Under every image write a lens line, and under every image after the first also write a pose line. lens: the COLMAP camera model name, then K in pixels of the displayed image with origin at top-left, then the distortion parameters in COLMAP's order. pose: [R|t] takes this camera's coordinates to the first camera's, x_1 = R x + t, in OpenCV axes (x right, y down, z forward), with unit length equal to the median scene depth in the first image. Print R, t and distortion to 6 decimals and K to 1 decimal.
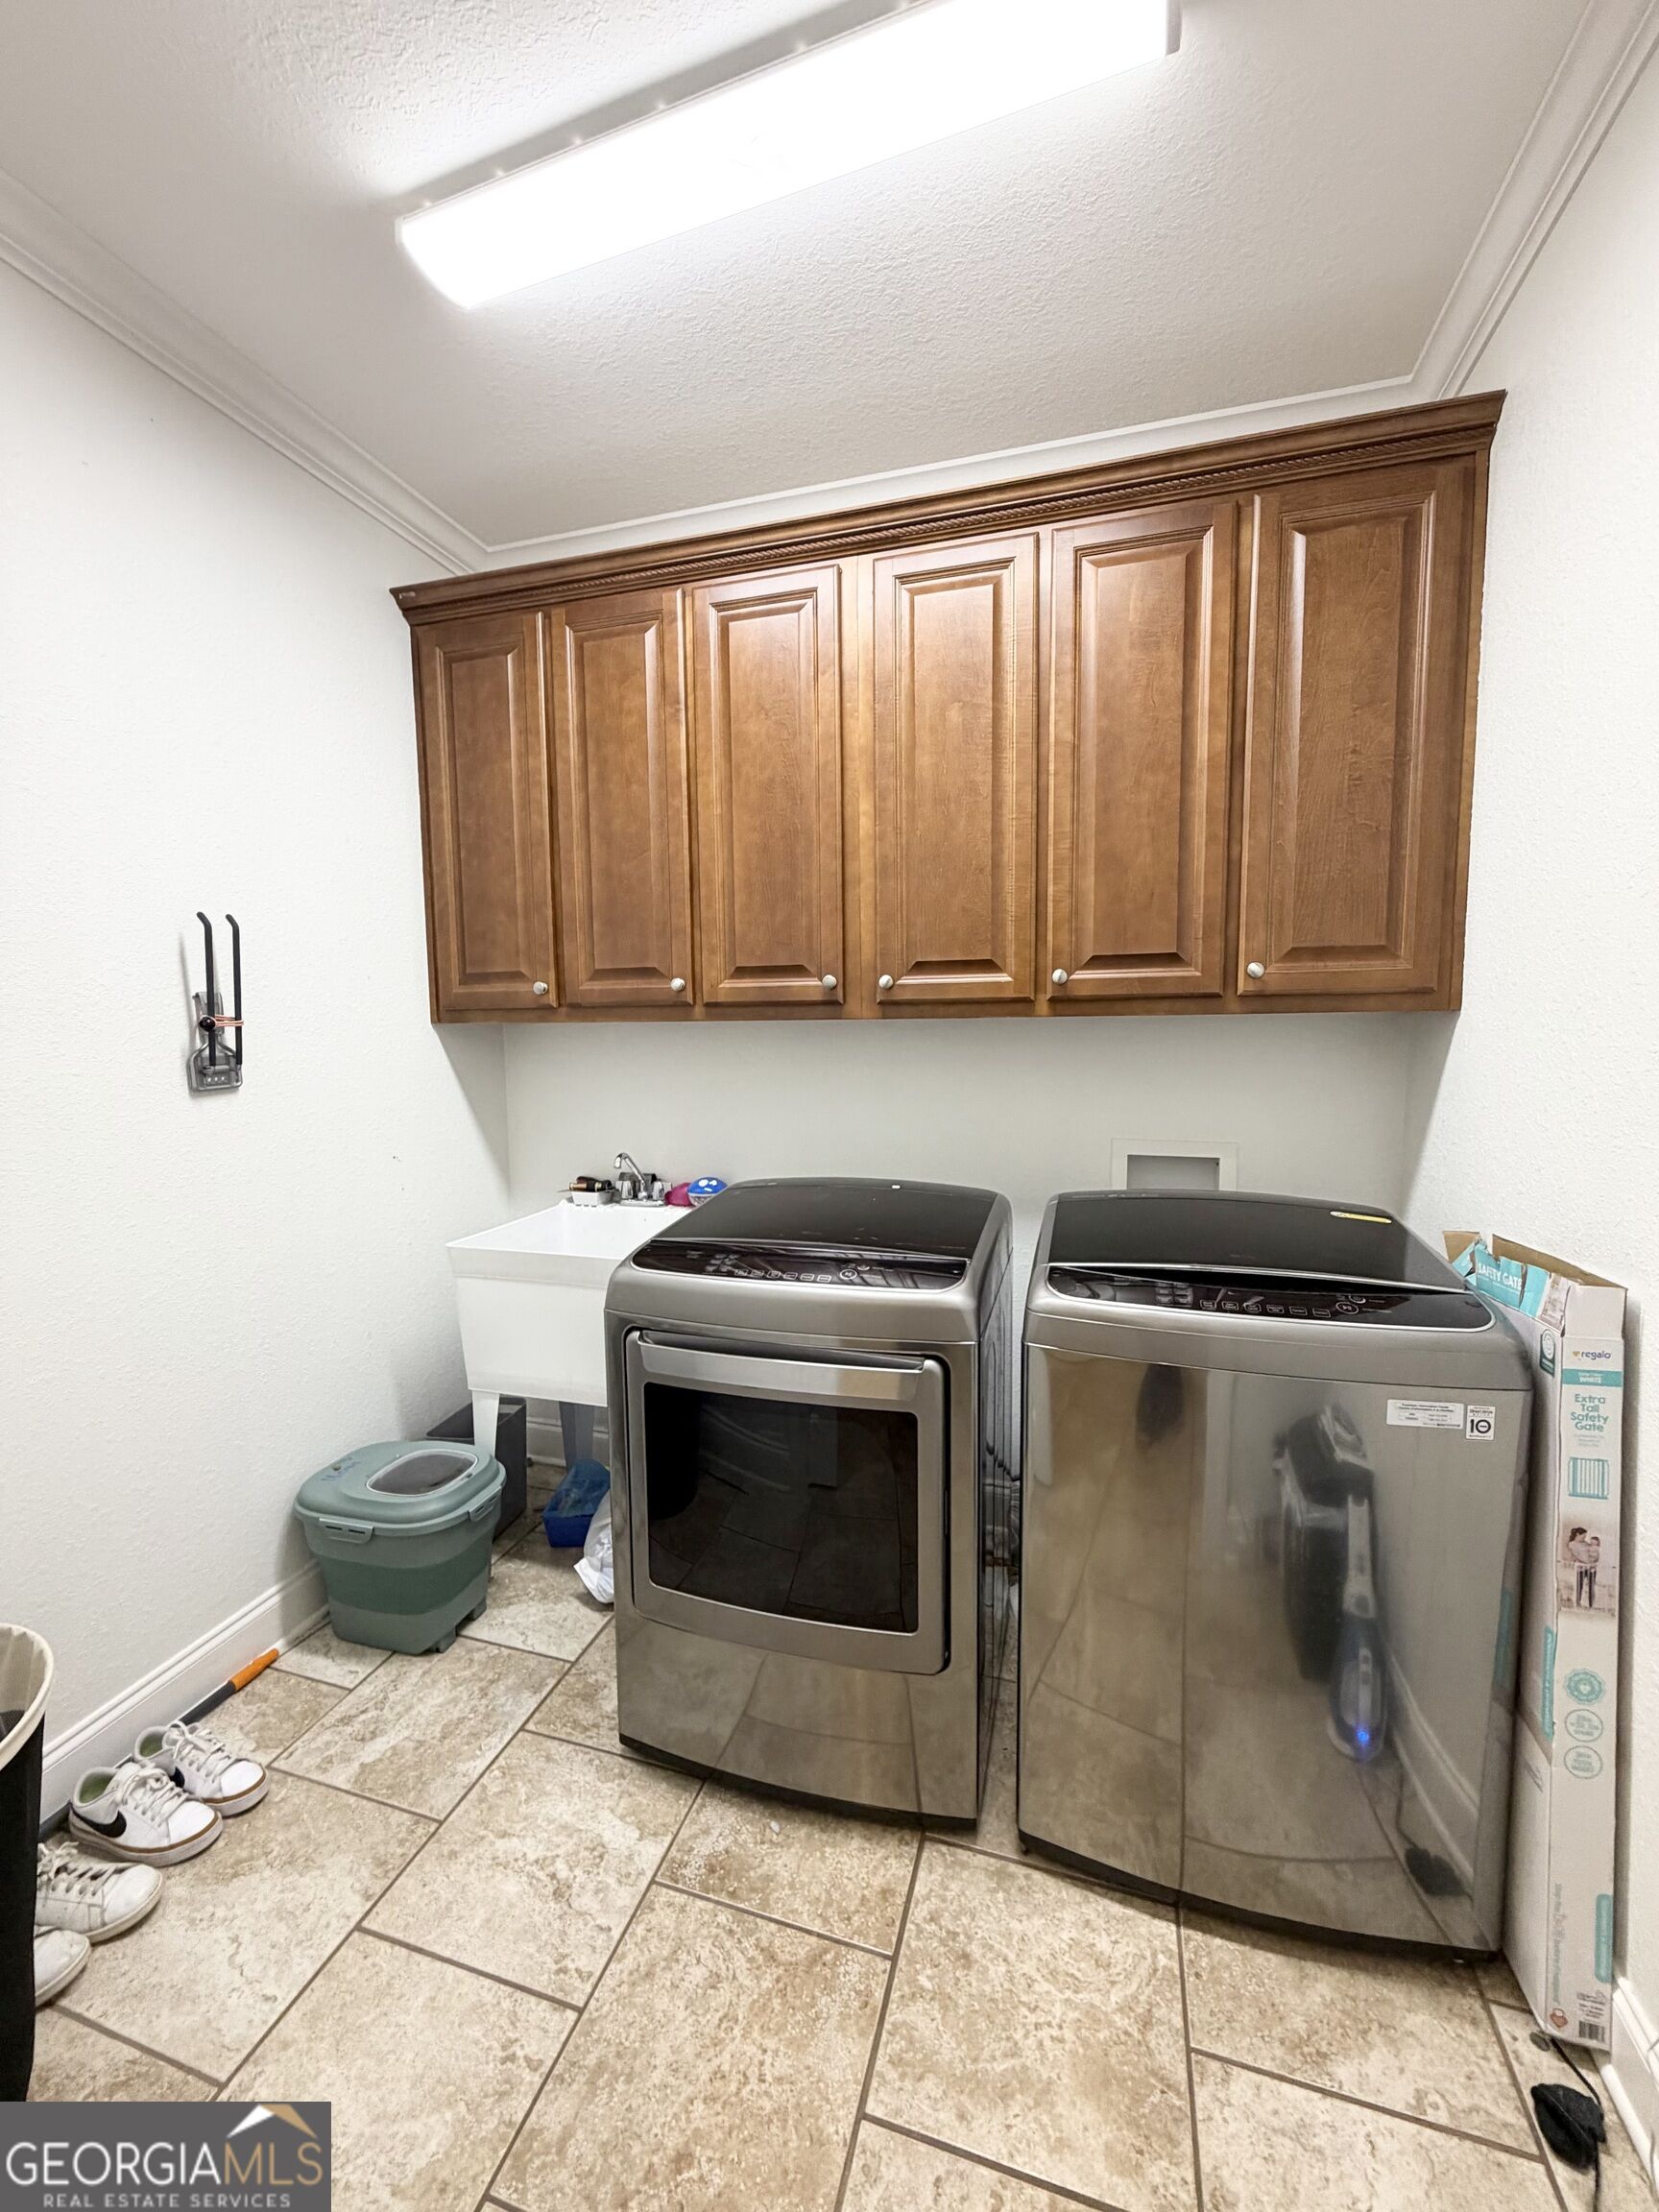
lens RADIAL K [[881.3, 0, 829.5], [0, 881.3, 1106.0], [0, 0, 1]] dist [-0.000276, 0.000057]
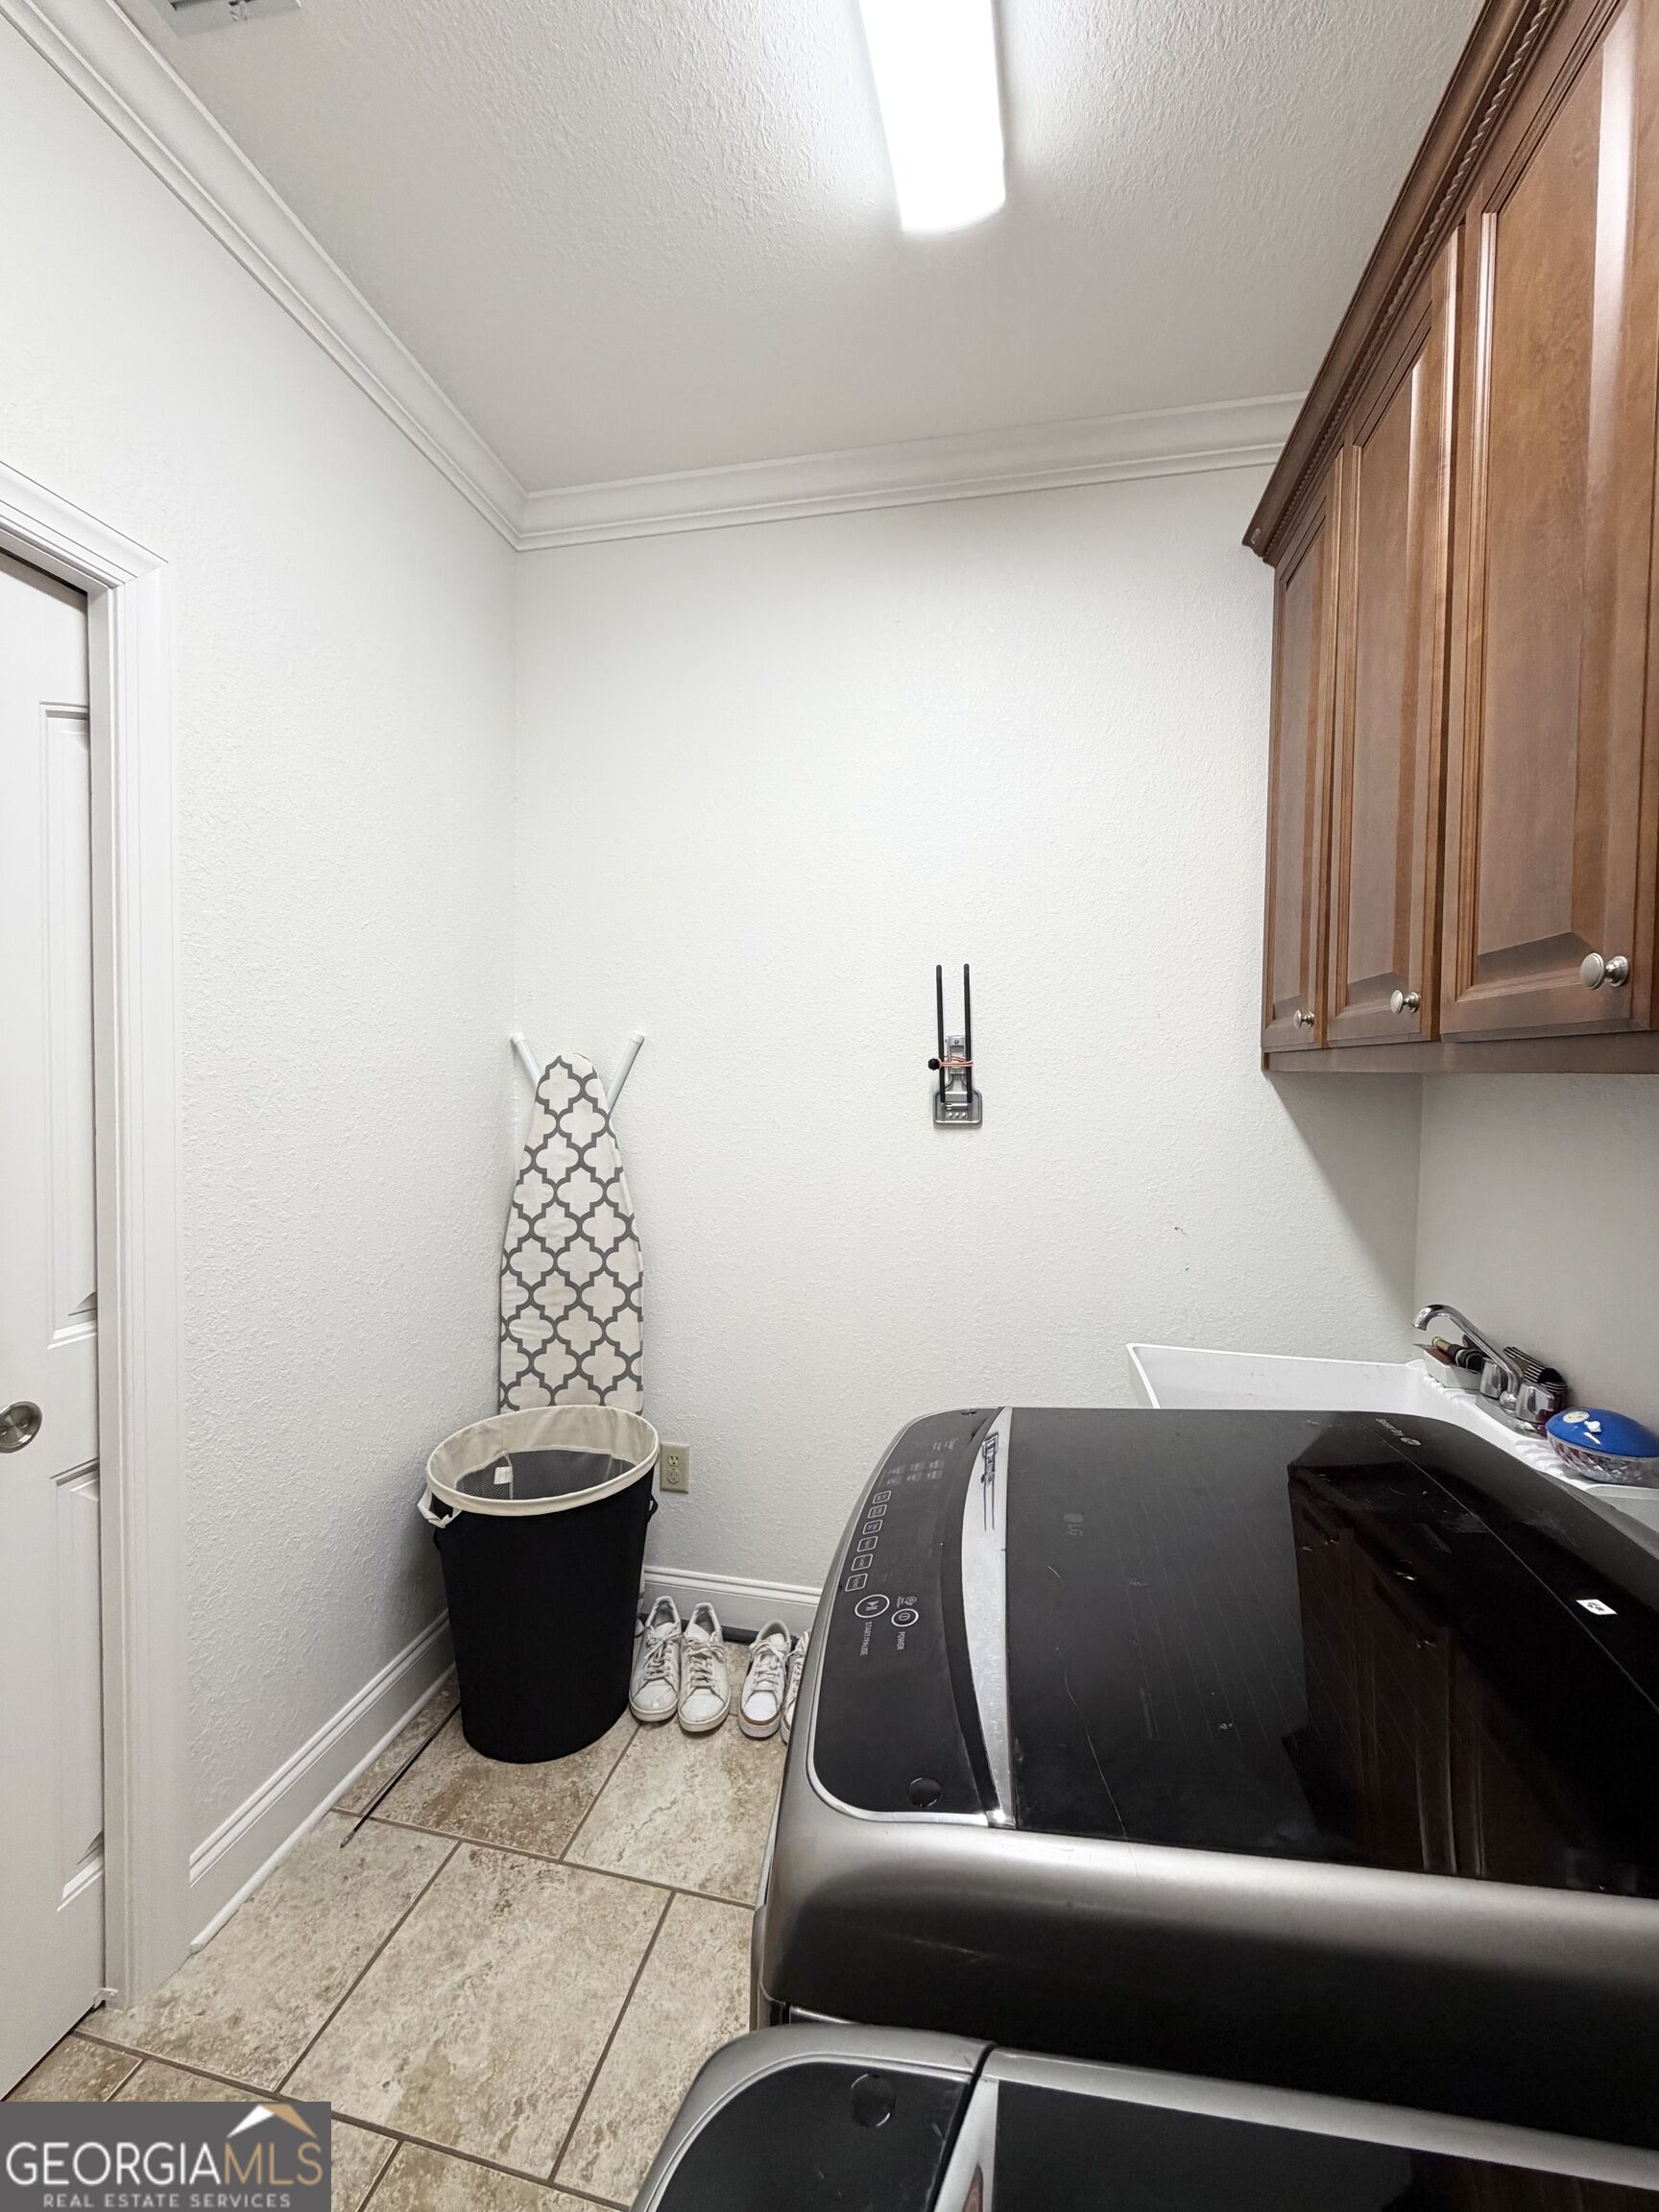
lens RADIAL K [[881.3, 0, 829.5], [0, 881.3, 1106.0], [0, 0, 1]] dist [-0.000276, 0.000057]
pose [[0.075128, 0.053899, -0.995716, 0.385299], [-0.114186, 0.992435, 0.045106, -0.074628], [0.990615, 0.110308, 0.080714, 0.755900]]
